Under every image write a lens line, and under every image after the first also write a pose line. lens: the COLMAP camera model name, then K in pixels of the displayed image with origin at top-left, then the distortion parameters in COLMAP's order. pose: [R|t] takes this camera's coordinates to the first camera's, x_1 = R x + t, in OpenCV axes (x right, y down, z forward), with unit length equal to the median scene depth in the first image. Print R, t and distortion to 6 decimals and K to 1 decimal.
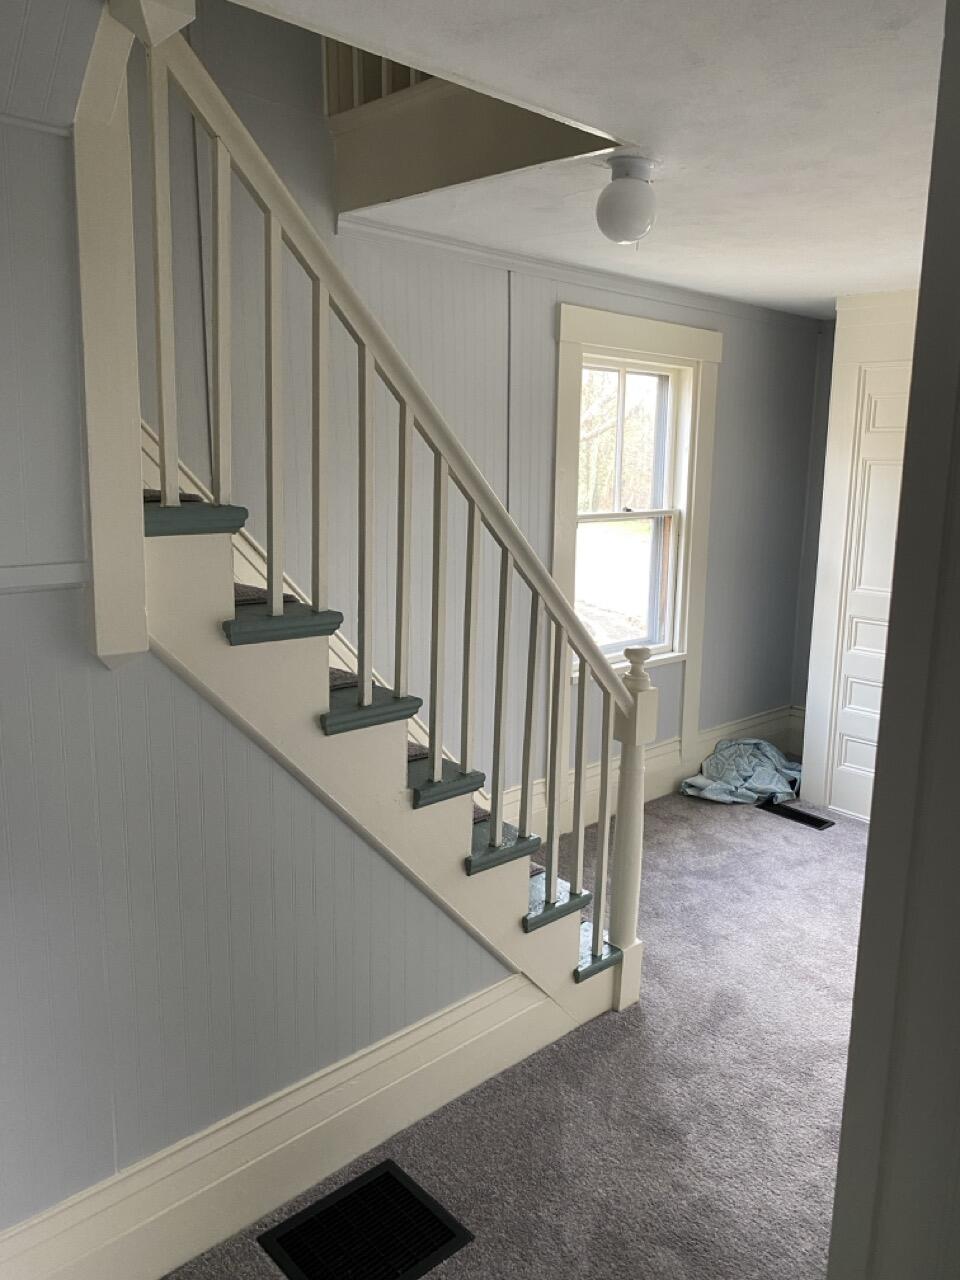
lens RADIAL K [[971.4, 0, 477.6], [0, 971.4, 601.3], [0, 0, 1]] dist [0.061071, -0.048125]
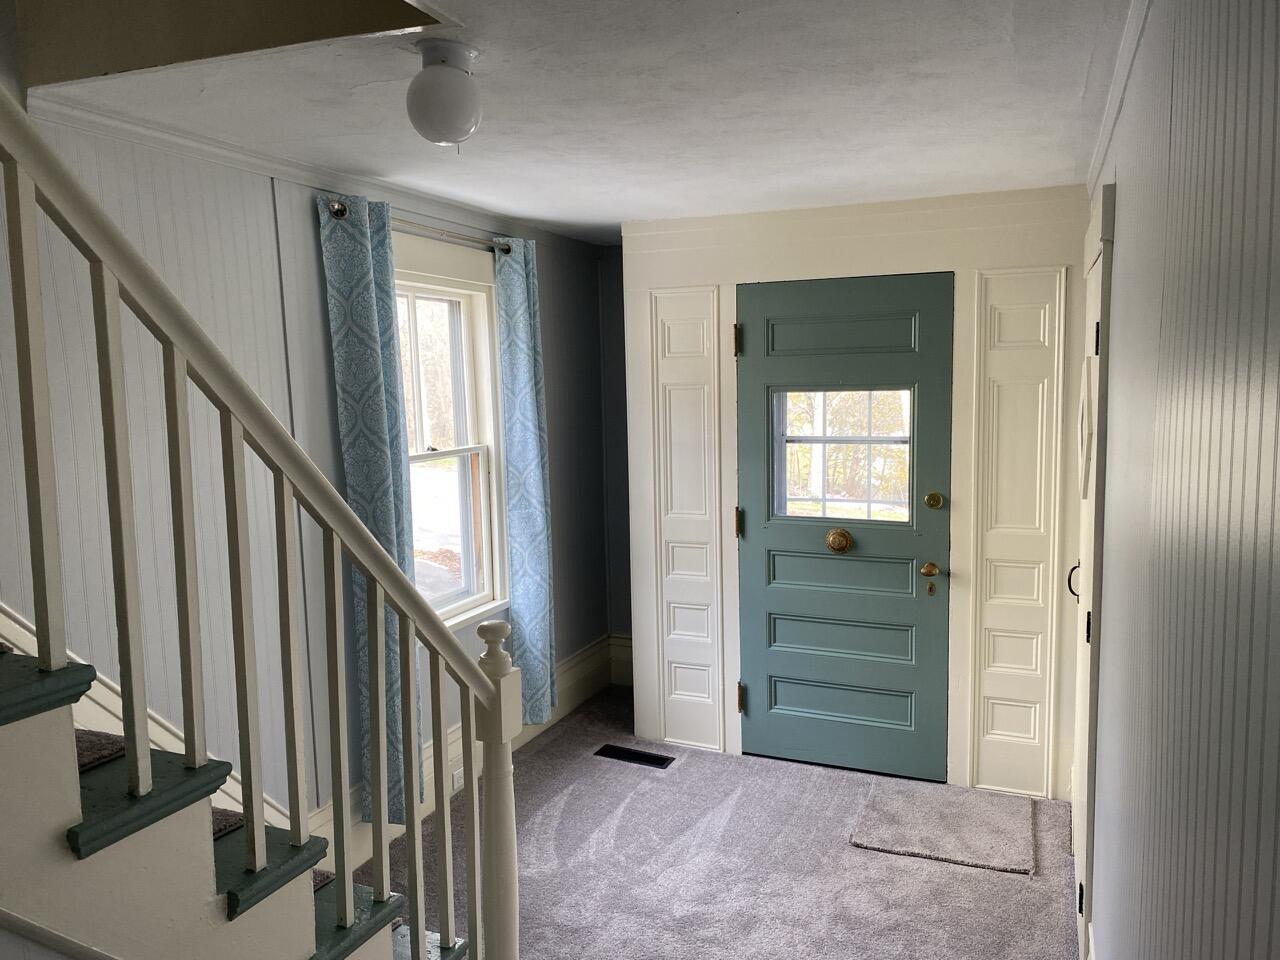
lens RADIAL K [[971.4, 0, 645.5], [0, 971.4, 475.4], [0, 0, 1]] dist [0.061071, -0.048125]
pose [[0.915193, -0.079315, 0.395133, -0.040517], [0.098645, 0.994706, -0.028810, -0.046419], [-0.390756, 0.065344, 0.918172, 0.186086]]
